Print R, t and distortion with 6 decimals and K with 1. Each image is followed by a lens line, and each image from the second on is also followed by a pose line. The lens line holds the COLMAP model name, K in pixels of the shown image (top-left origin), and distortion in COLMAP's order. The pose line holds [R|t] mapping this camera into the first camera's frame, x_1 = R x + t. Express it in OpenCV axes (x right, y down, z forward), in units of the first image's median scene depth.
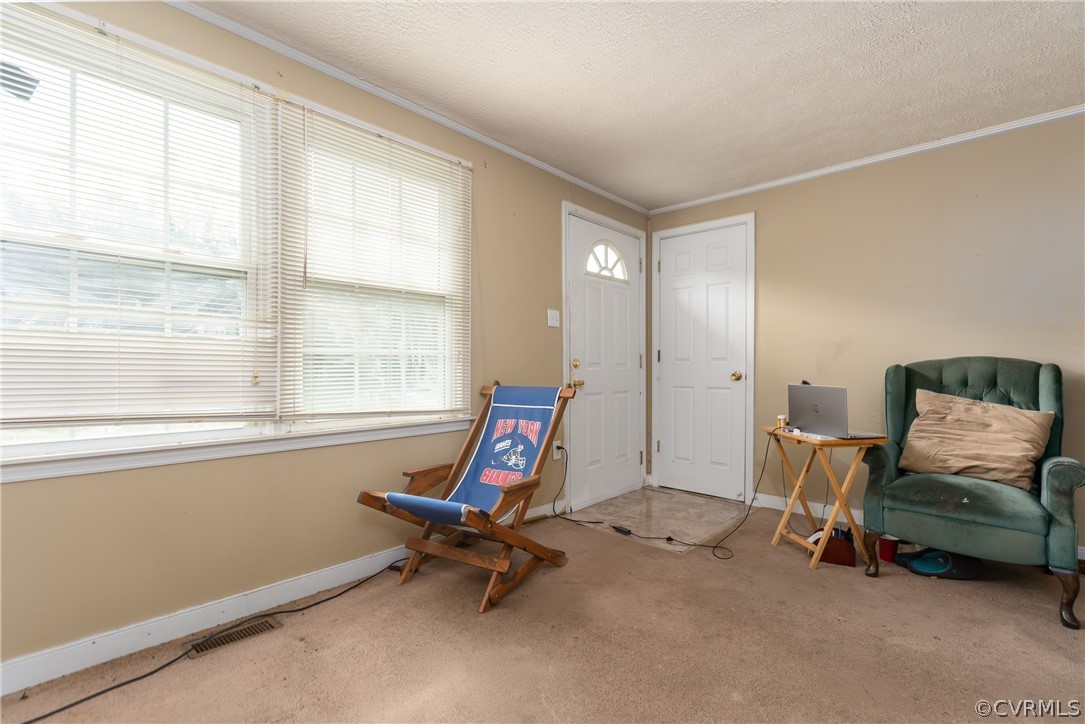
lens RADIAL K [[490.4, 0, 532.5], [0, 490.4, 368.4], [0, 0, 1]] dist [0.005556, -0.000394]
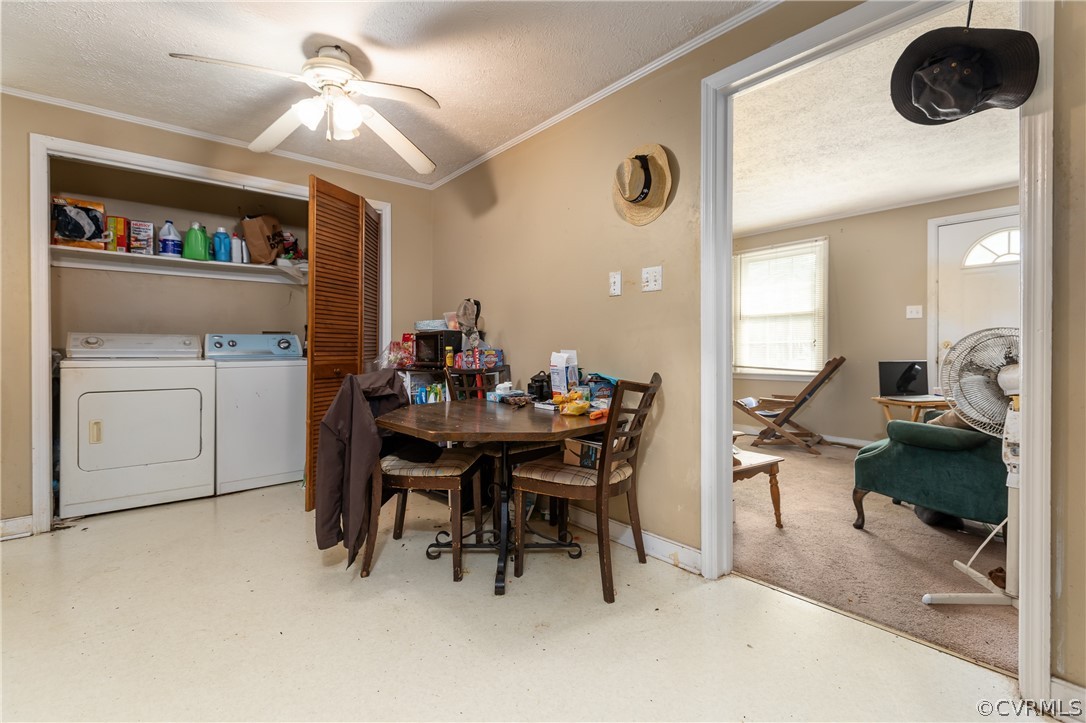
lens RADIAL K [[490.8, 0, 559.2], [0, 490.8, 343.1], [0, 0, 1]] dist [0.005556, -0.000394]
pose [[-0.095570, -0.010530, -0.995367, 1.948509], [-0.000410, 0.999944, -0.010539, -0.002073], [0.995423, -0.000599, -0.095569, 0.206845]]
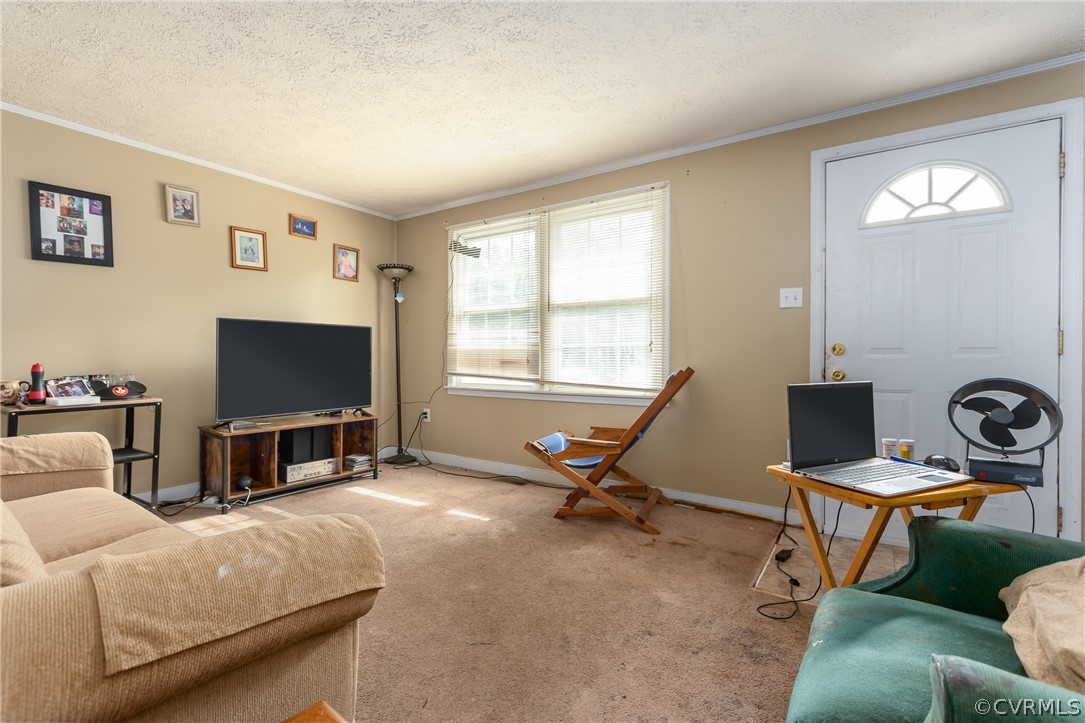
lens RADIAL K [[490.4, 0, 547.3], [0, 490.4, 354.1], [0, 0, 1]] dist [0.005556, -0.000394]
pose [[0.168965, -0.006008, -0.985604, 1.080693], [0.001770, 0.999982, -0.005792, 0.002918], [0.985620, -0.000765, 0.168972, 0.565023]]
